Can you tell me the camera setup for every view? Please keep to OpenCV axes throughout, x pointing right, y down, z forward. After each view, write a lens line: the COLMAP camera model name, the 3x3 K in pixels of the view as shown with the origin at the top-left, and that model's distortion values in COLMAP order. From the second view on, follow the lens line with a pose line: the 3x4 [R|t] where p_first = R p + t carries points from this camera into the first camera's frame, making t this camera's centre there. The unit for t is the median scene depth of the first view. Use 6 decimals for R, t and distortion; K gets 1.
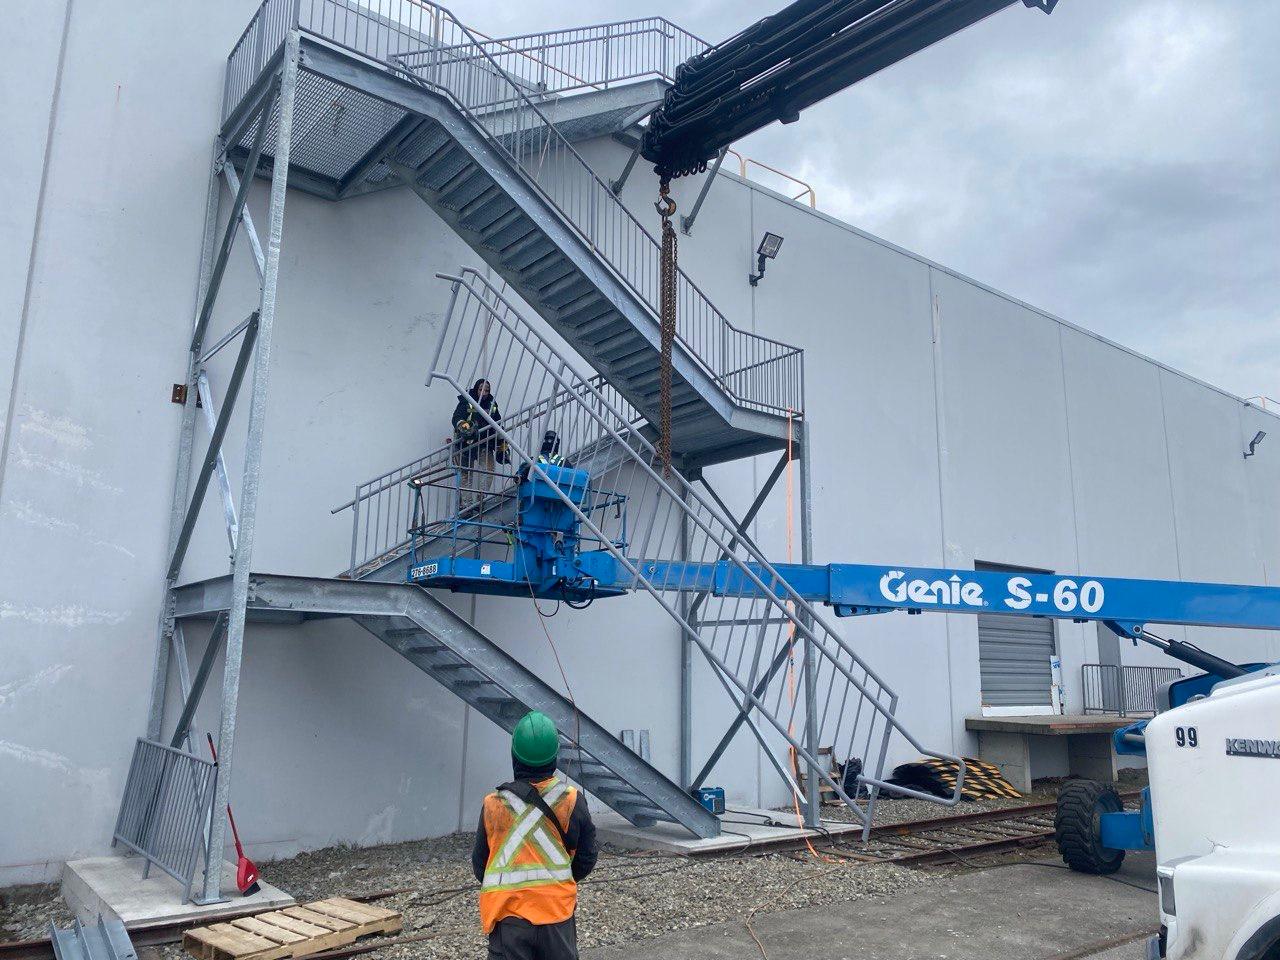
lens RADIAL K [[964.6, 0, 638.4], [0, 964.6, 482.4], [0, 0, 1]] dist [0.020956, -0.008323]
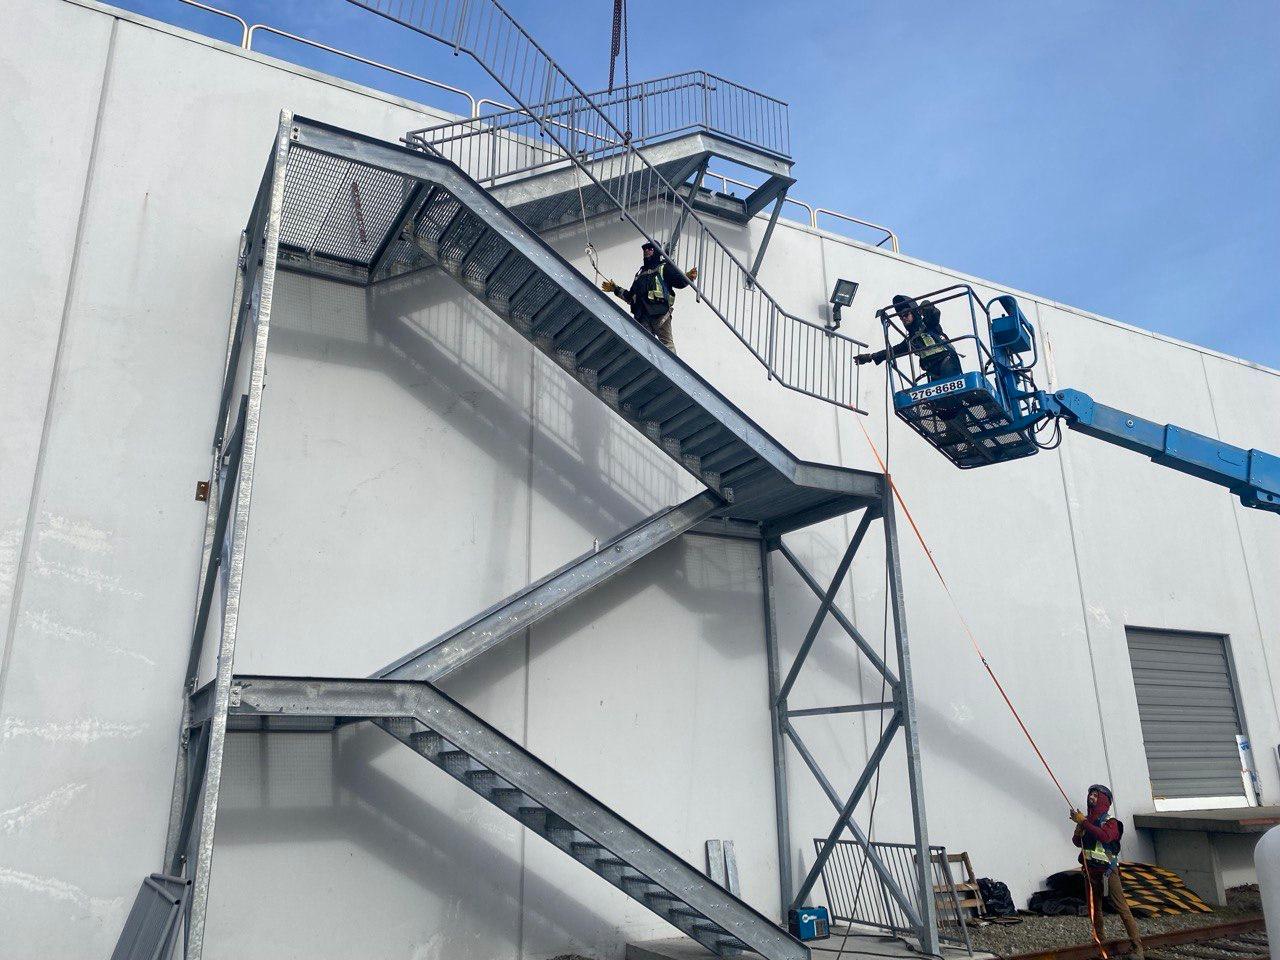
lens RADIAL K [[964.6, 0, 641.1], [0, 964.6, 473.4], [0, 0, 1]] dist [0.020956, -0.008323]
pose [[0.986658, -0.076293, -0.143825, 0.081086], [0.060981, 0.992276, -0.108024, 0.018352], [0.150956, 0.097812, 0.983690, 0.096696]]
